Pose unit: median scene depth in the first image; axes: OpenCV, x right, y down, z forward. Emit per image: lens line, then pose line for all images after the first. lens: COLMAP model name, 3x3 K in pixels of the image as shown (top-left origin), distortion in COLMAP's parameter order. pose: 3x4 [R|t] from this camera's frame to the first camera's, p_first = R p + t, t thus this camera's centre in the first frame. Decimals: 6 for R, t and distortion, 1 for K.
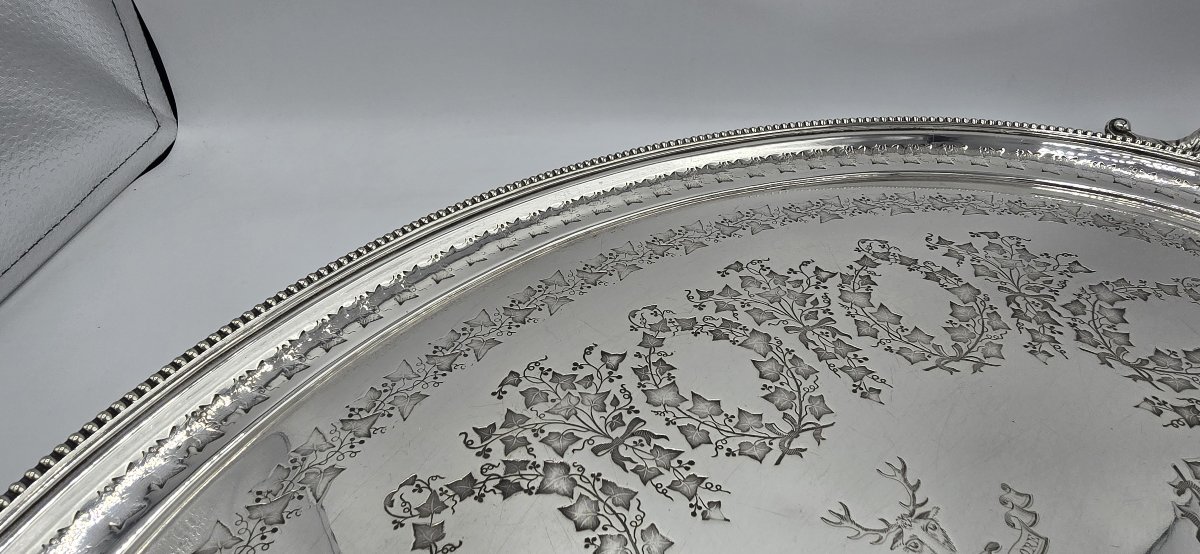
lens RADIAL K [[696.4, 0, 604.7], [0, 696.4, 271.7], [0, 0, 1]] dist [0.007818, -0.010521]
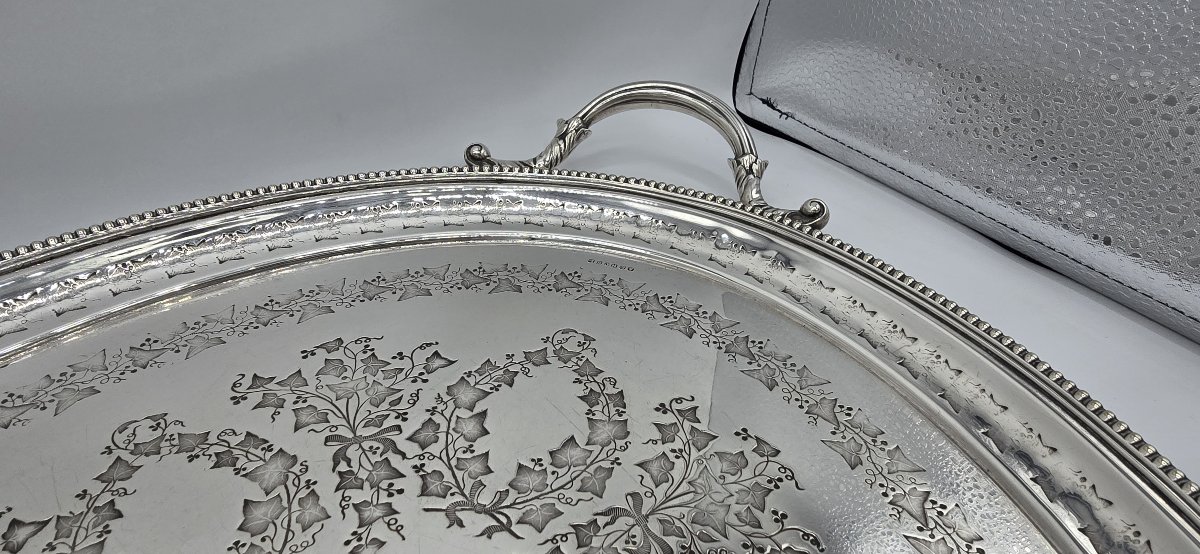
lens RADIAL K [[696.4, 0, 598.6], [0, 696.4, 281.1], [0, 0, 1]] dist [0.007818, -0.010521]
pose [[0.811443, -0.292105, 0.506197, 0.543203], [0.299408, 0.951614, 0.069180, -0.105412], [-0.501912, 0.095424, 0.859639, 0.291955]]
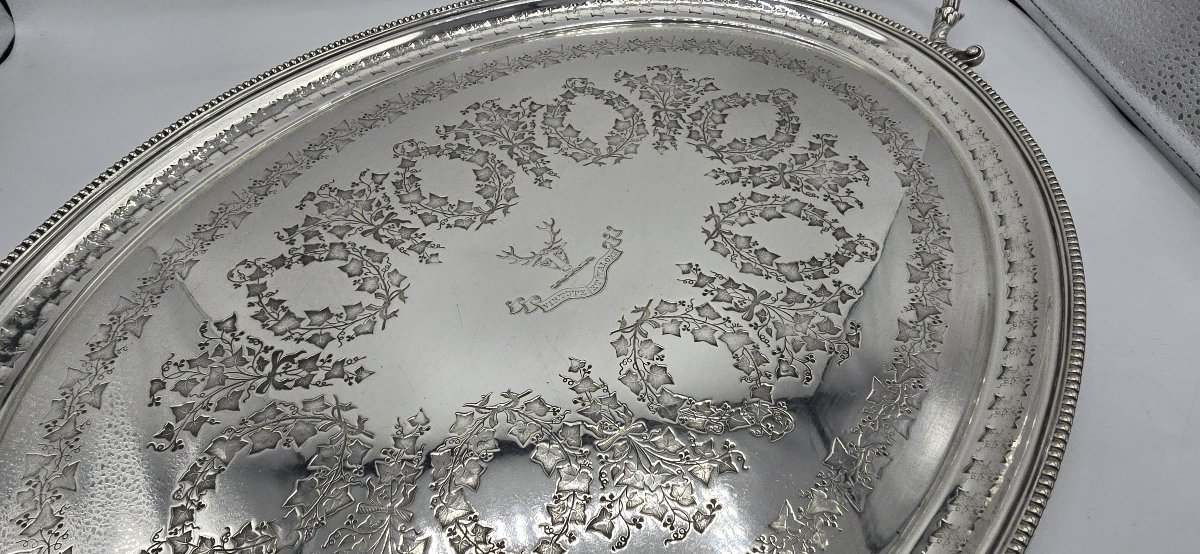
lens RADIAL K [[696.4, 0, 600.8], [0, 696.4, 269.8], [0, 0, 1]] dist [0.007818, -0.010521]
pose [[0.987820, -0.109639, 0.110409, 0.291552], [0.082256, 0.970281, 0.227572, 0.016250], [-0.132079, -0.215718, 0.967482, -0.545424]]
